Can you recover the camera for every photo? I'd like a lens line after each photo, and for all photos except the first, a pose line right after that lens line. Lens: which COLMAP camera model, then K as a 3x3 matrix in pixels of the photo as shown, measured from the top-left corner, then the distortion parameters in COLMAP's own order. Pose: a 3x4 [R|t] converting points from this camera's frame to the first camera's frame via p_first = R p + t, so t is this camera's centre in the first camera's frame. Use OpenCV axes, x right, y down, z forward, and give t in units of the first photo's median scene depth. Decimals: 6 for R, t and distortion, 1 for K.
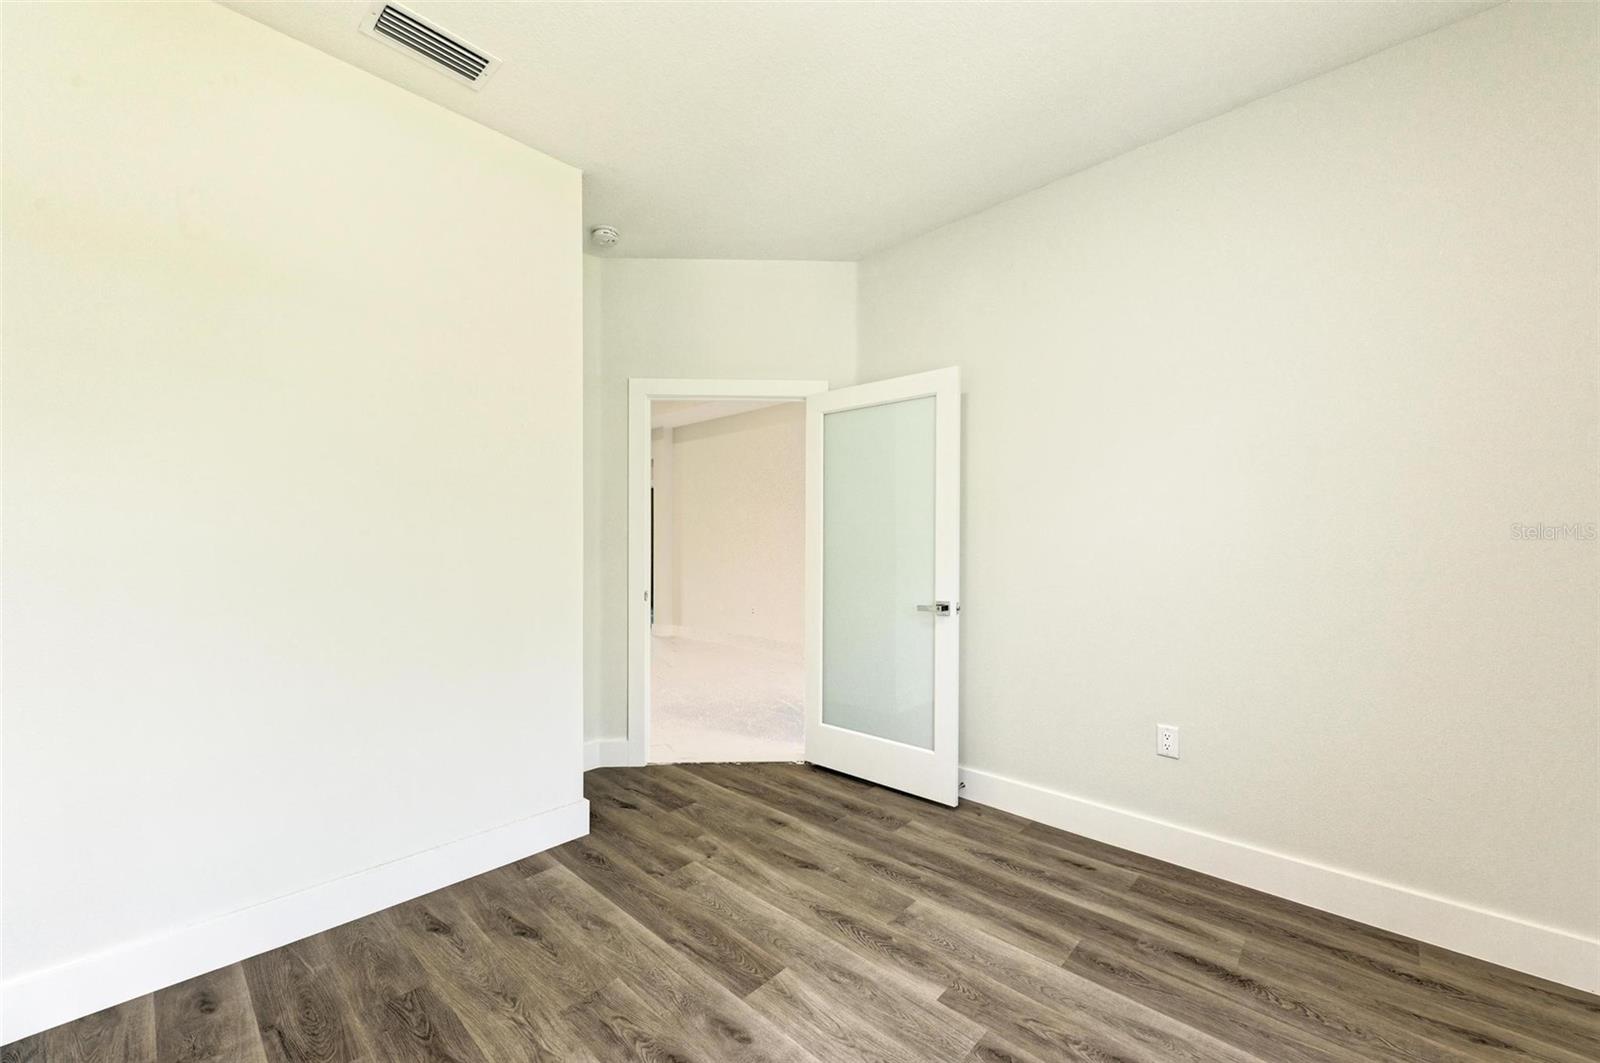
lens RADIAL K [[616.8, 0, 803.5], [0, 616.8, 540.3], [0, 0, 1]] dist [0.008062, -0.003493]
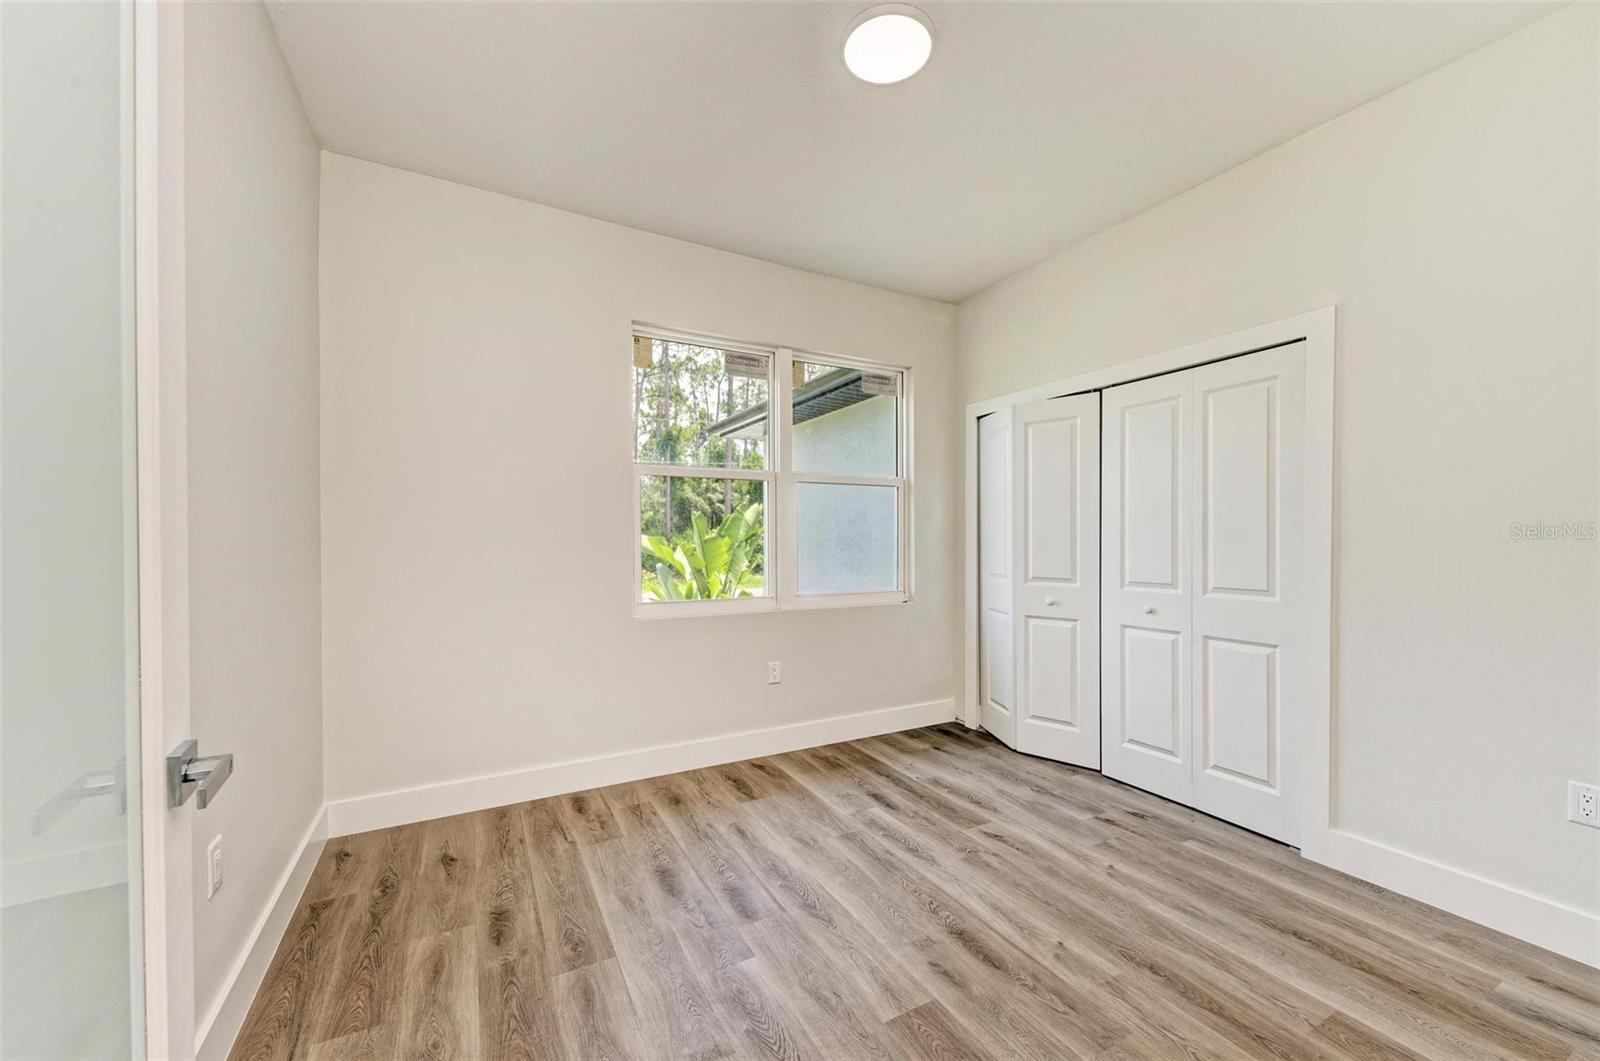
lens RADIAL K [[616.8, 0, 803.8], [0, 616.8, 536.4], [0, 0, 1]] dist [0.008062, -0.003493]
pose [[-0.947654, -0.000482, 0.319298, -0.205737], [-0.002899, 0.999971, -0.007093, 0.007982], [-0.319285, -0.007647, -0.947628, 1.929092]]
